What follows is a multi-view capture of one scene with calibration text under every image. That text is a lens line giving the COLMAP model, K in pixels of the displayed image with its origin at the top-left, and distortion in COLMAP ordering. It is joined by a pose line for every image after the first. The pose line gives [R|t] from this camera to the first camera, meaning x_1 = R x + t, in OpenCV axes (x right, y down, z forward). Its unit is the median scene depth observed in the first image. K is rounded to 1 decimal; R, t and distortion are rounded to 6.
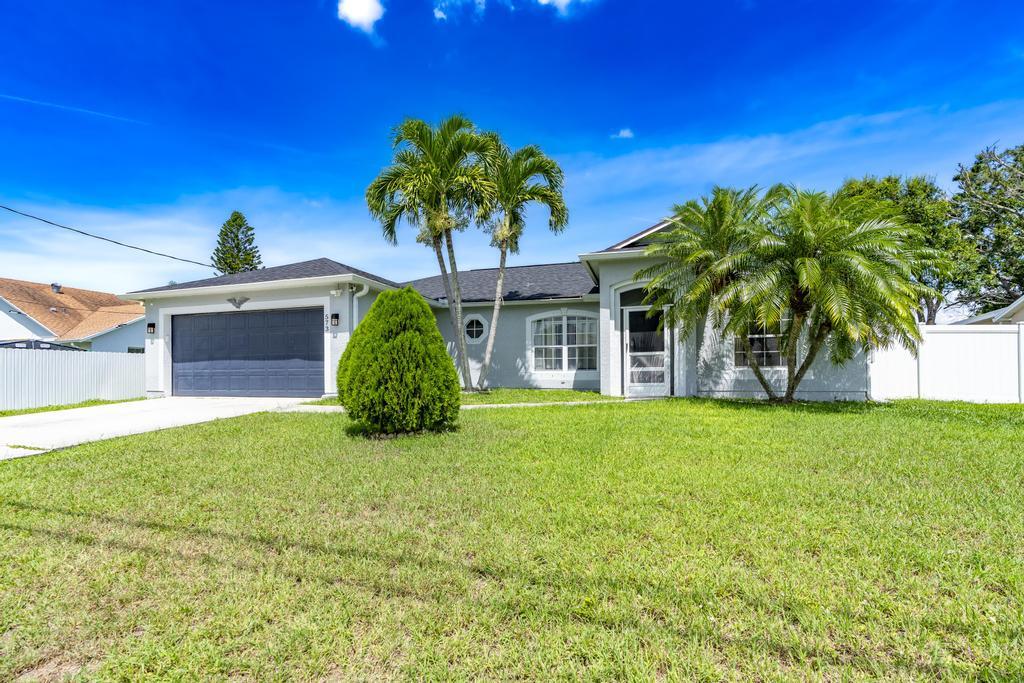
lens RADIAL K [[468.4, 0, 497.3], [0, 468.4, 368.7], [0, 0, 1]] dist [-0.002438, 0.000779]
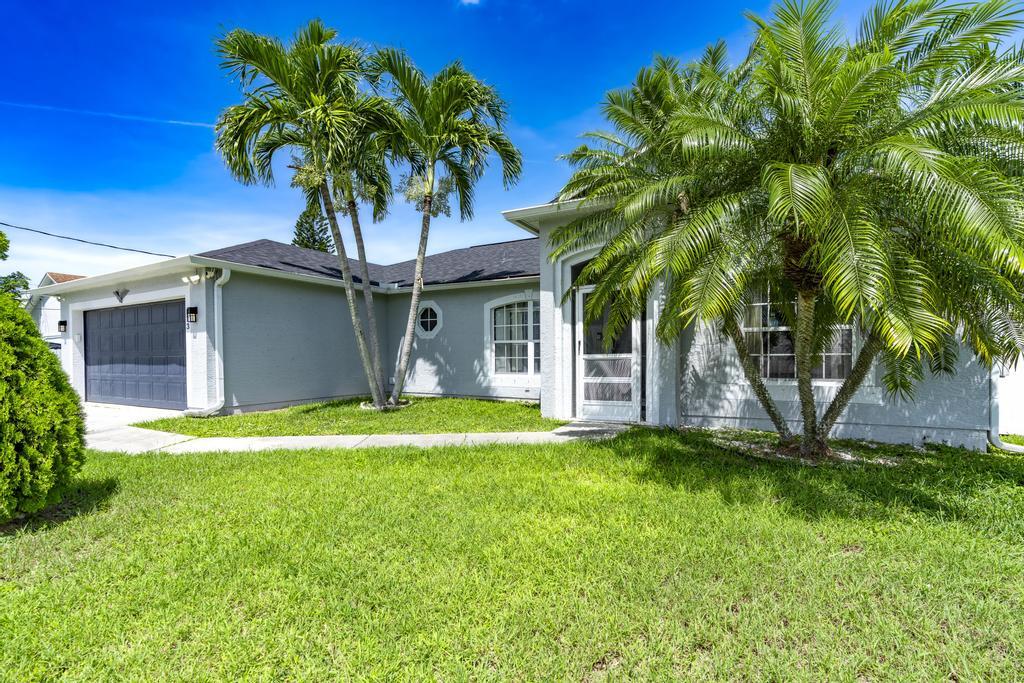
lens RADIAL K [[467.2, 0, 507.7], [0, 467.2, 363.8], [0, 0, 1]] dist [-0.000980, 0.000084]
pose [[0.981102, 0.000671, -0.193488, 0.302898], [0.004752, 0.999609, 0.027563, -0.039784], [0.193431, -0.027962, 0.980715, 0.319359]]
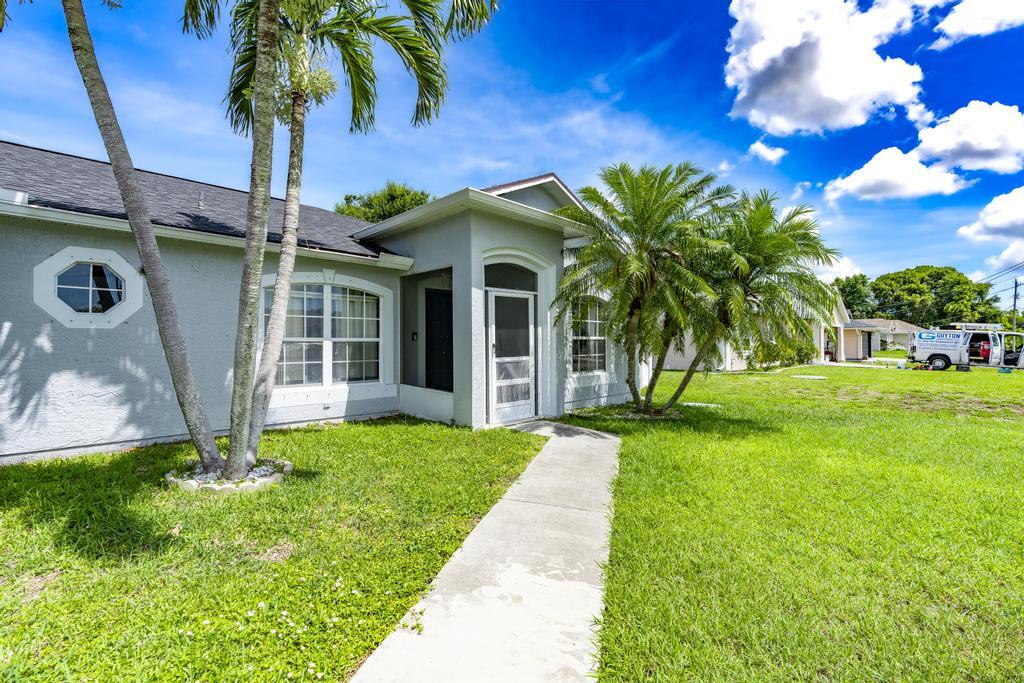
lens RADIAL K [[460.0, 0, 500.7], [0, 460.0, 348.6], [0, 0, 1]] dist [-0.002055, 0.000159]
pose [[0.449388, -0.007049, 0.893309, -0.294002], [-0.004792, 0.999935, 0.010301, -0.053674], [-0.893324, -0.008910, 0.449325, 0.697884]]
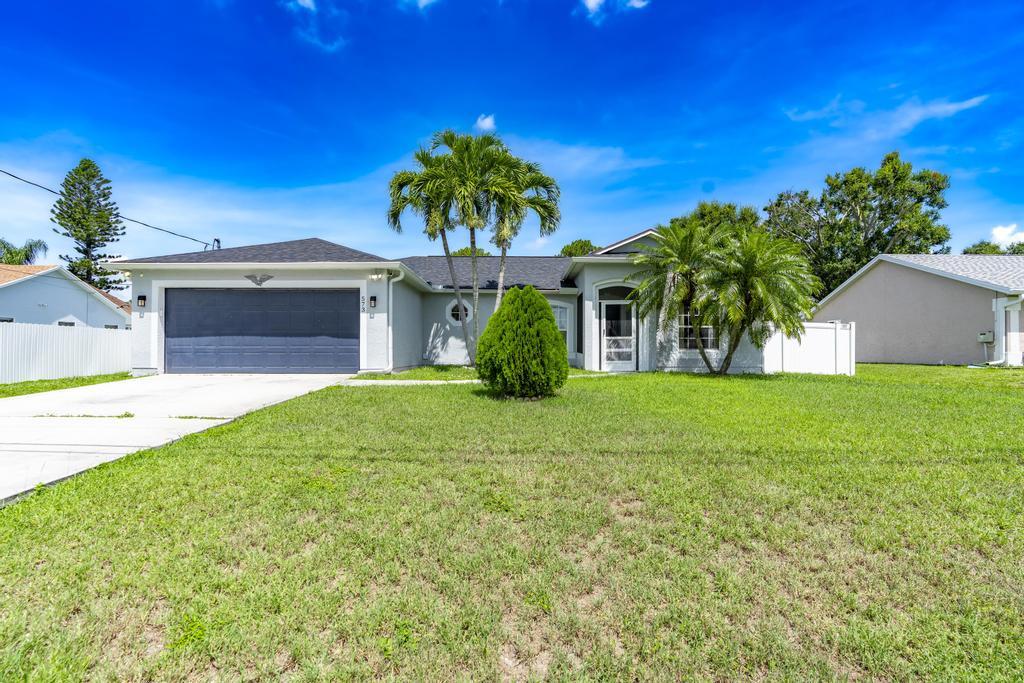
lens RADIAL K [[460.0, 0, 500.7], [0, 460.0, 348.6], [0, 0, 1]] dist [-0.002055, 0.000159]
pose [[0.956512, 0.011142, 0.291482, -0.353448], [-0.011887, 0.999929, 0.000786, 0.000832], [-0.291452, -0.004217, 0.956576, -0.111937]]
